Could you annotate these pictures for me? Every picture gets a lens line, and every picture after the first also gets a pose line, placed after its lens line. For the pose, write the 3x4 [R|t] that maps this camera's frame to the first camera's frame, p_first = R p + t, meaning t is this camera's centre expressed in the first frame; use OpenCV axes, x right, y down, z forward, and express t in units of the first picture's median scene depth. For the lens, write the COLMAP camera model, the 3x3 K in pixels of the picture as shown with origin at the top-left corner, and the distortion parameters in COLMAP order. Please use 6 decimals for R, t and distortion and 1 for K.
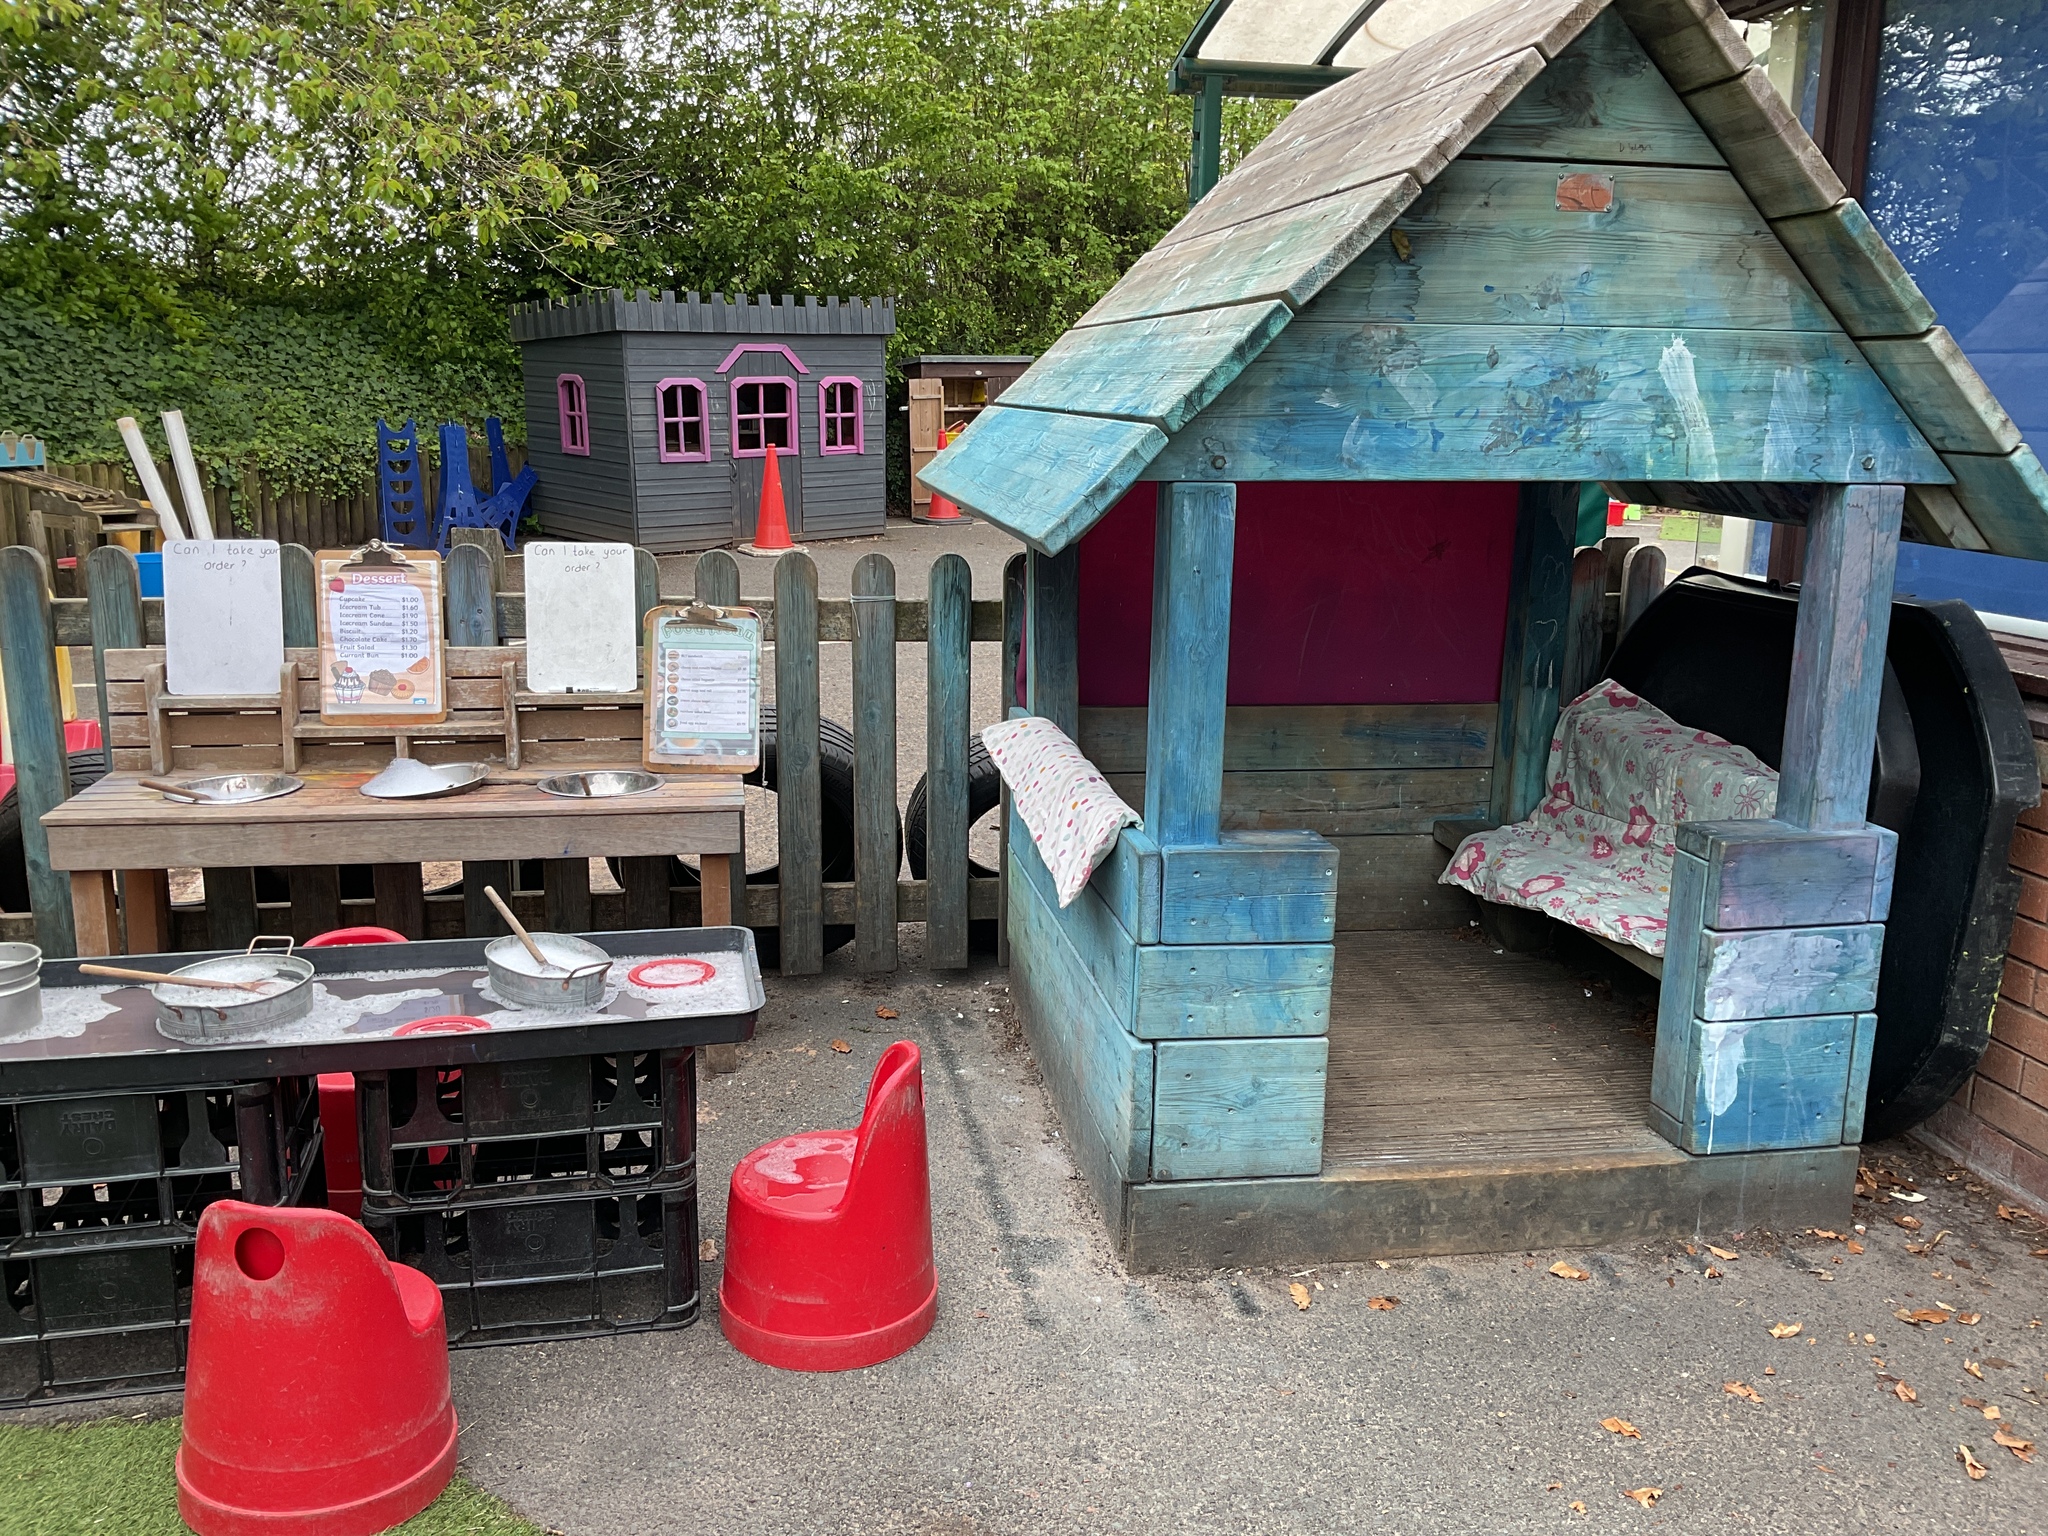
lens RADIAL K [[1668.3, 0, 1026.2], [0, 1668.3, 763.7], [0, 0, 1]] dist [0.116789, -0.247279]
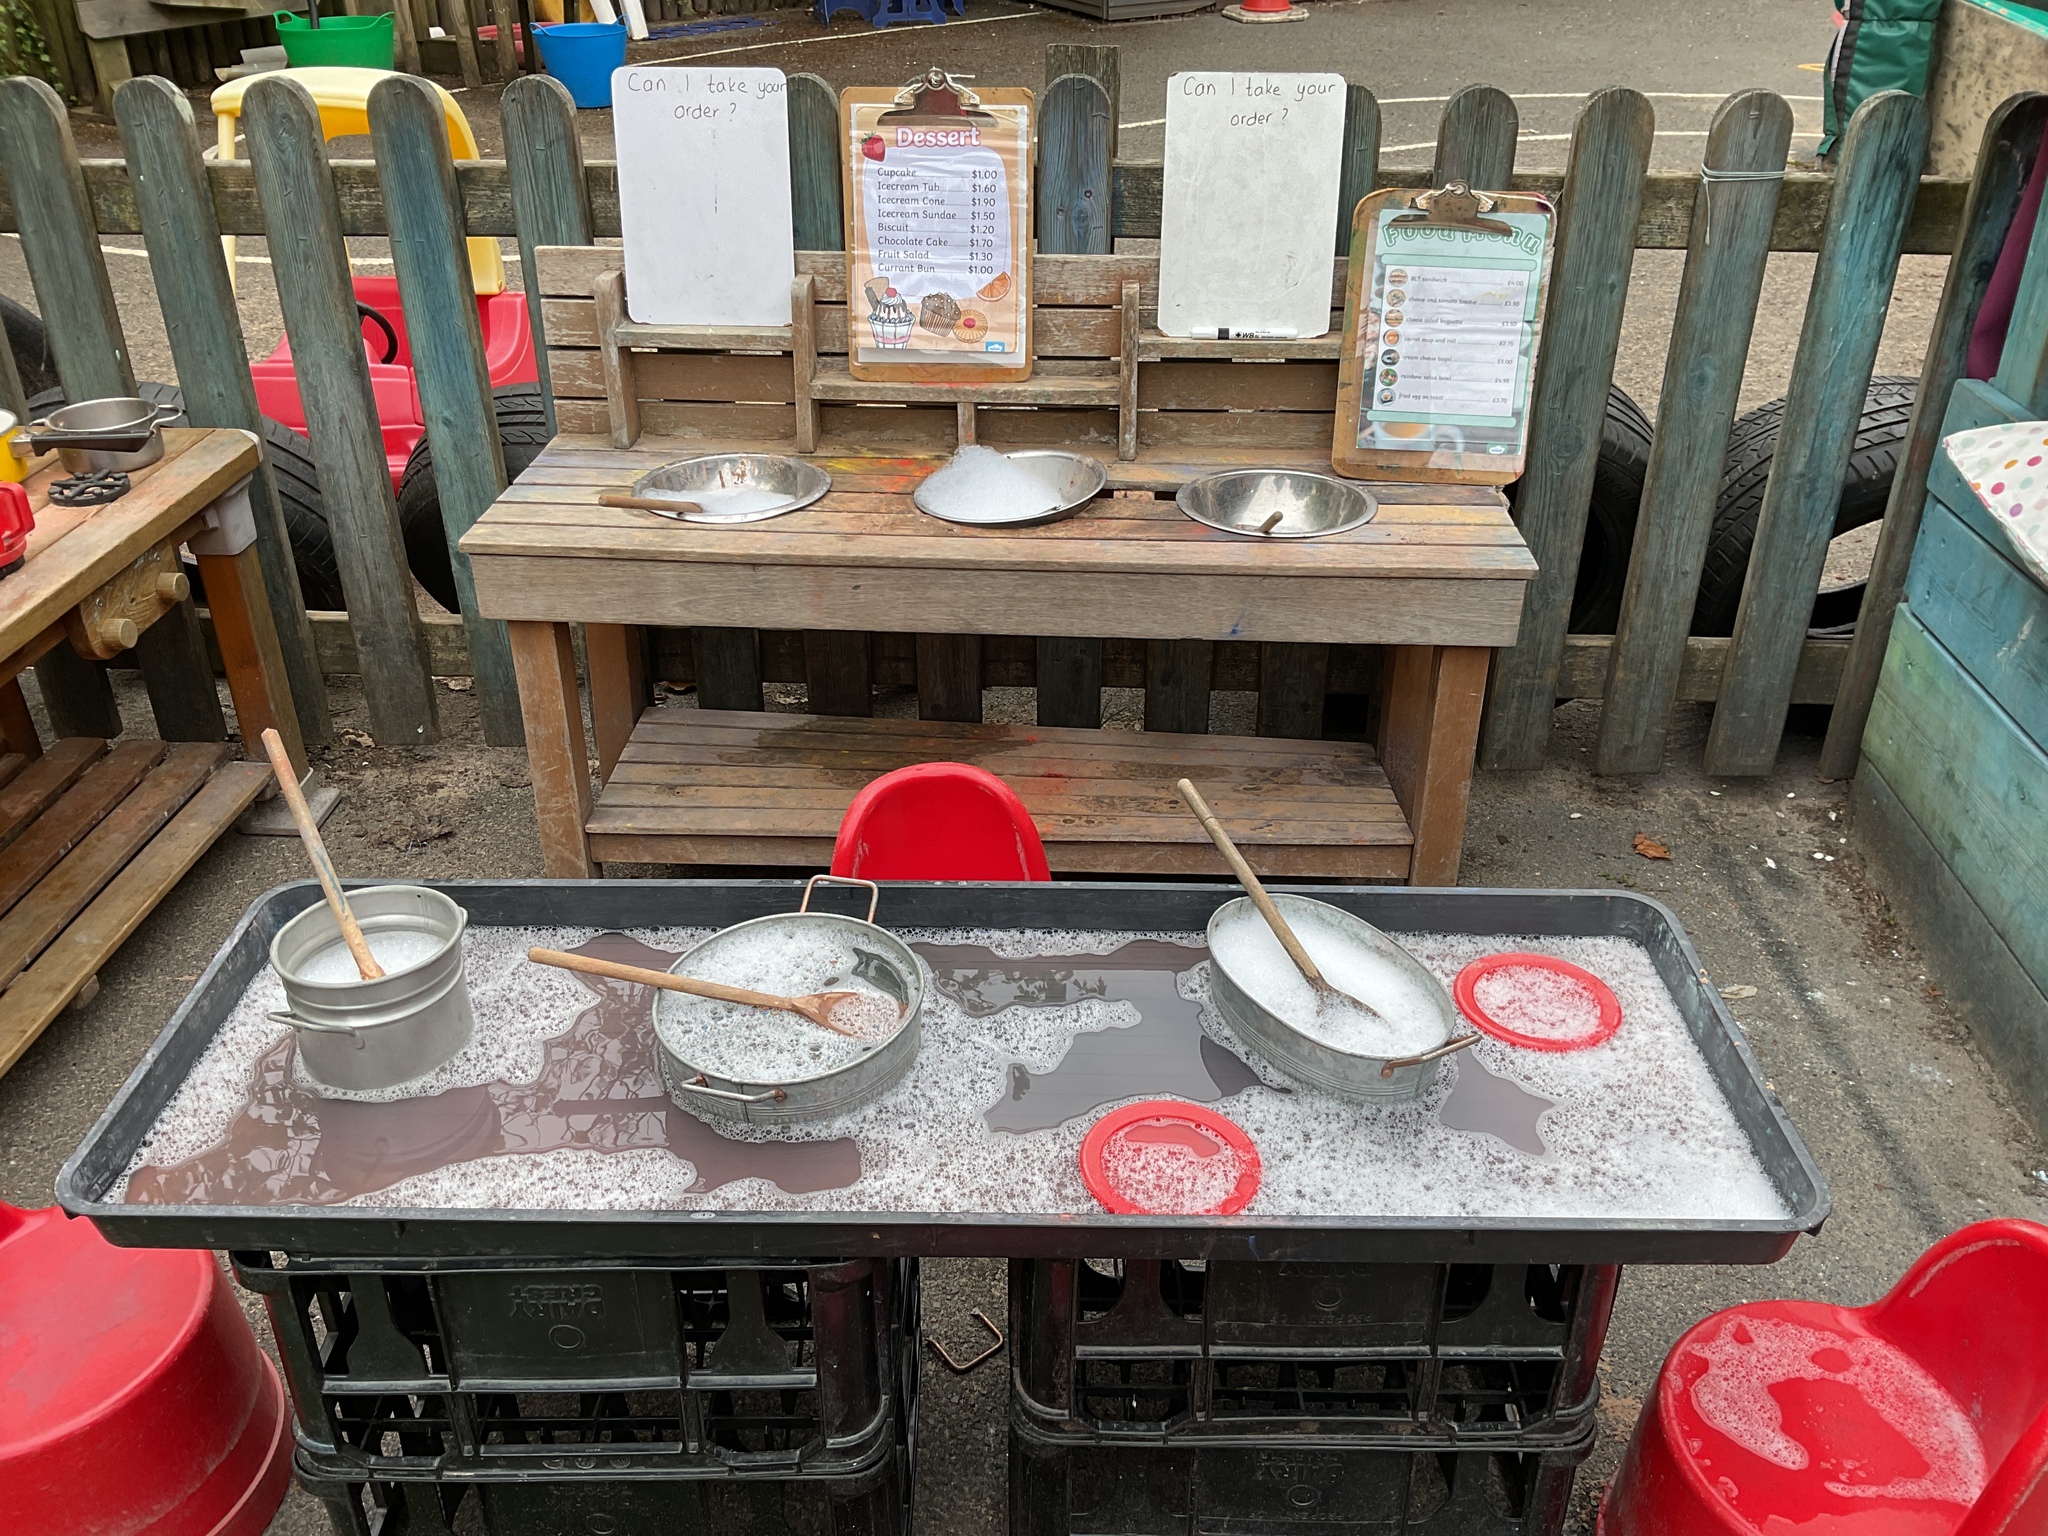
lens RADIAL K [[1668.3, 0, 1026.2], [0, 1668.3, 763.7], [0, 0, 1]] dist [0.116789, -0.247279]
pose [[0.972870, 0.097672, -0.209724, -0.201036], [-0.031458, 0.953941, 0.298339, -0.076192], [0.229203, -0.283648, 0.931134, 0.372497]]
